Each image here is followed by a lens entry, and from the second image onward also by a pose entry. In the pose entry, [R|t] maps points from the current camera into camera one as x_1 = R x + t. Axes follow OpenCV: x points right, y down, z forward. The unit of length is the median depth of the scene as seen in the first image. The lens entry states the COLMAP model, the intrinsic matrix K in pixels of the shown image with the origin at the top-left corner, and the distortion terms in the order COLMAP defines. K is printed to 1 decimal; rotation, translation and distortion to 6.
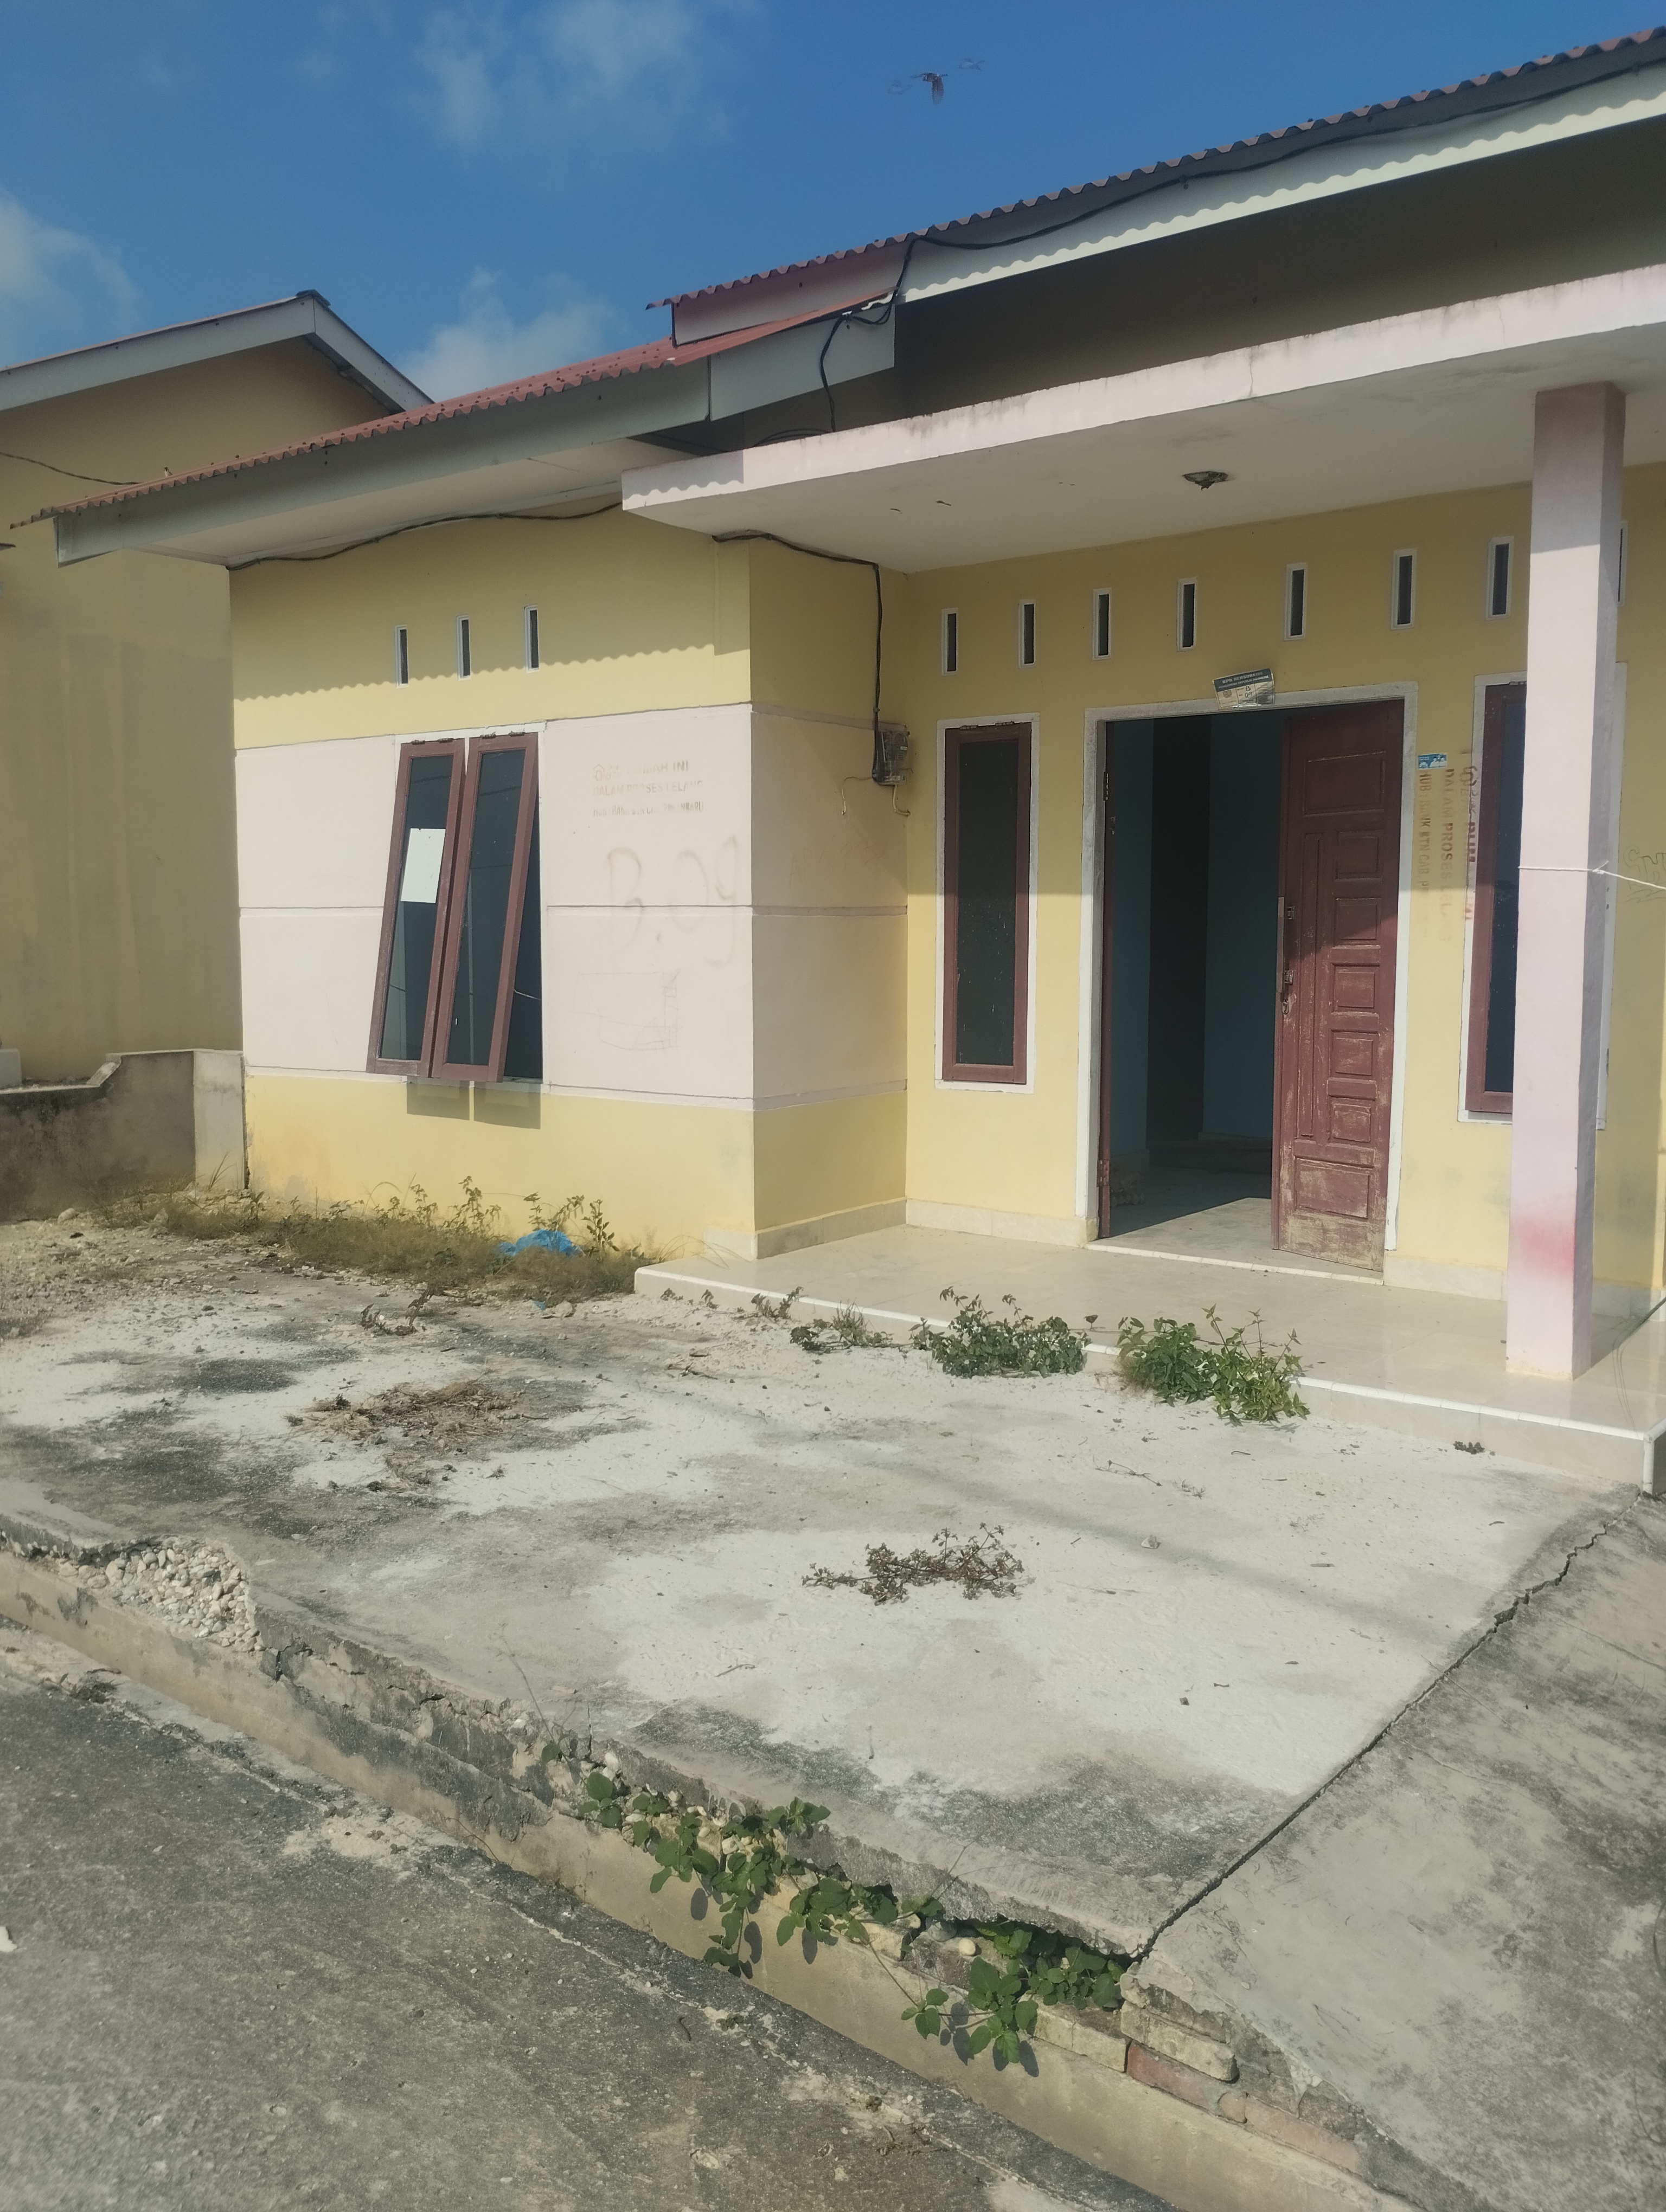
lens RADIAL K [[1892.5, 0, 833.0], [0, 1892.5, 1106.0], [0, 0, 1]] dist [0.098262, 0.001196]
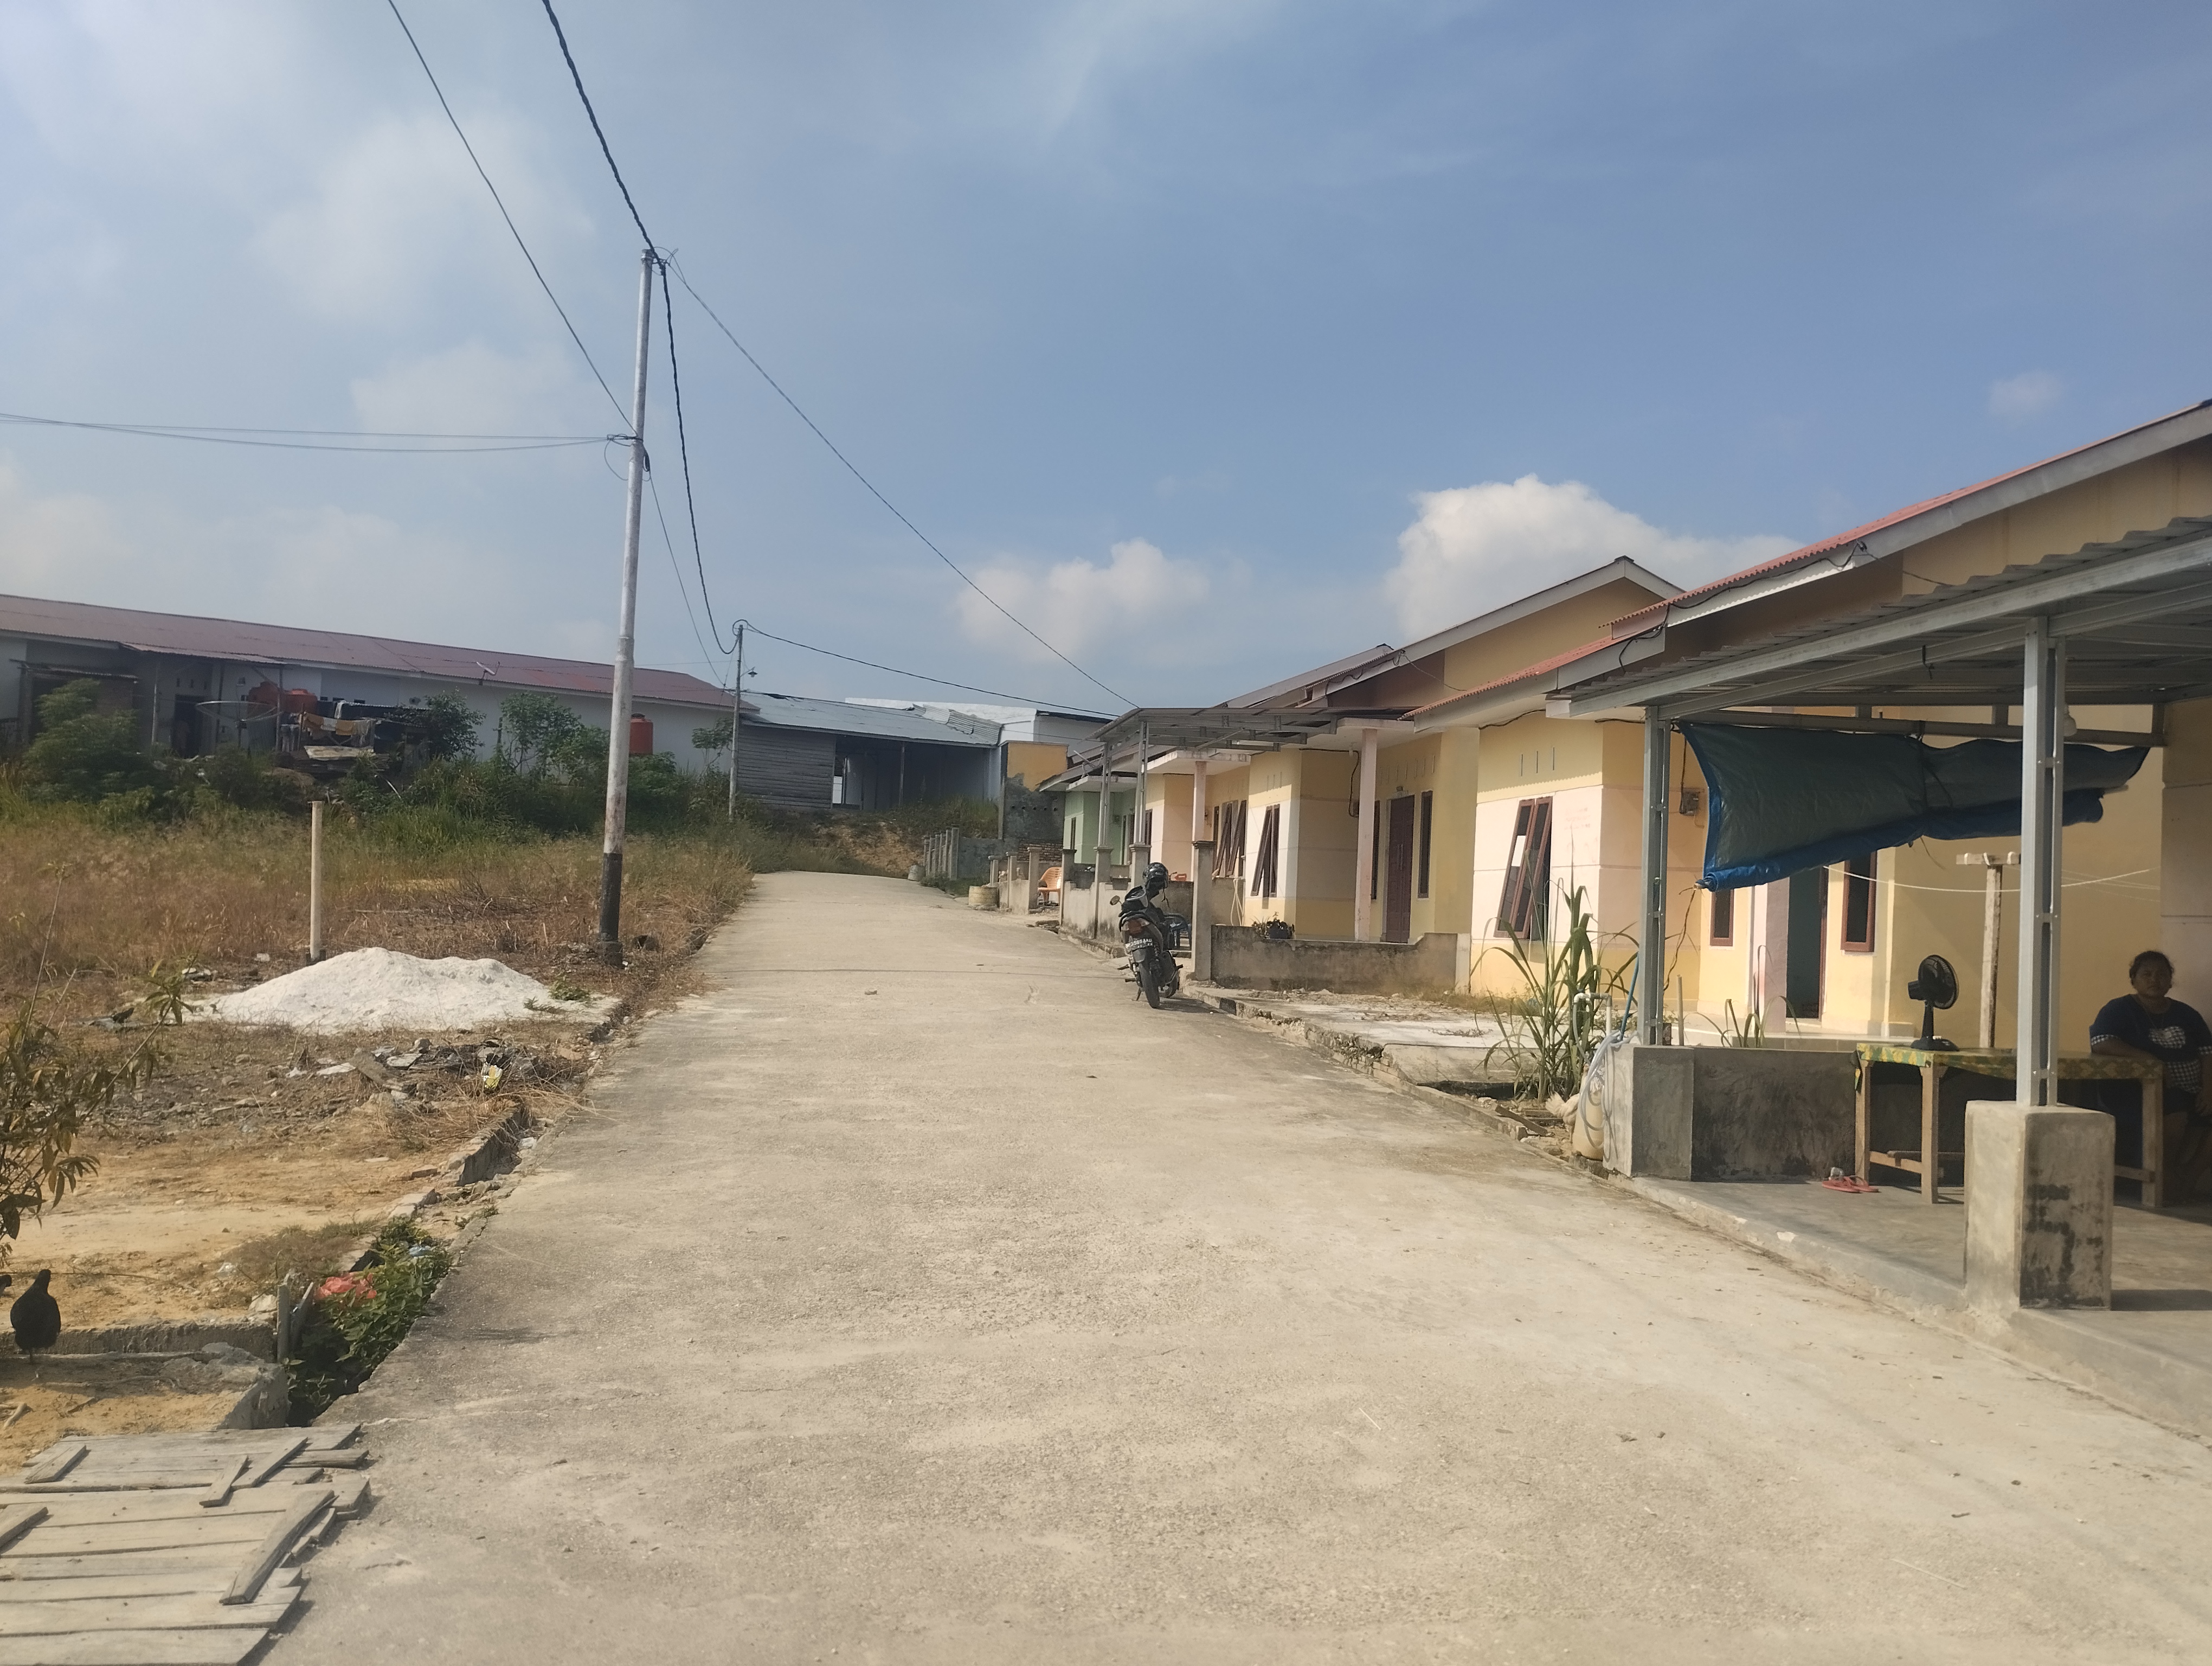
lens RADIAL K [[1892.5, 0, 1106.0], [0, 1892.5, 833.0], [0, 0, 1]] dist [0.098262, 0.001196]
pose [[0.735813, -0.007923, -0.677139, 0.962102], [-0.096425, 0.988517, -0.116347, 0.168609], [0.670285, 0.150902, 0.726599, -1.023948]]
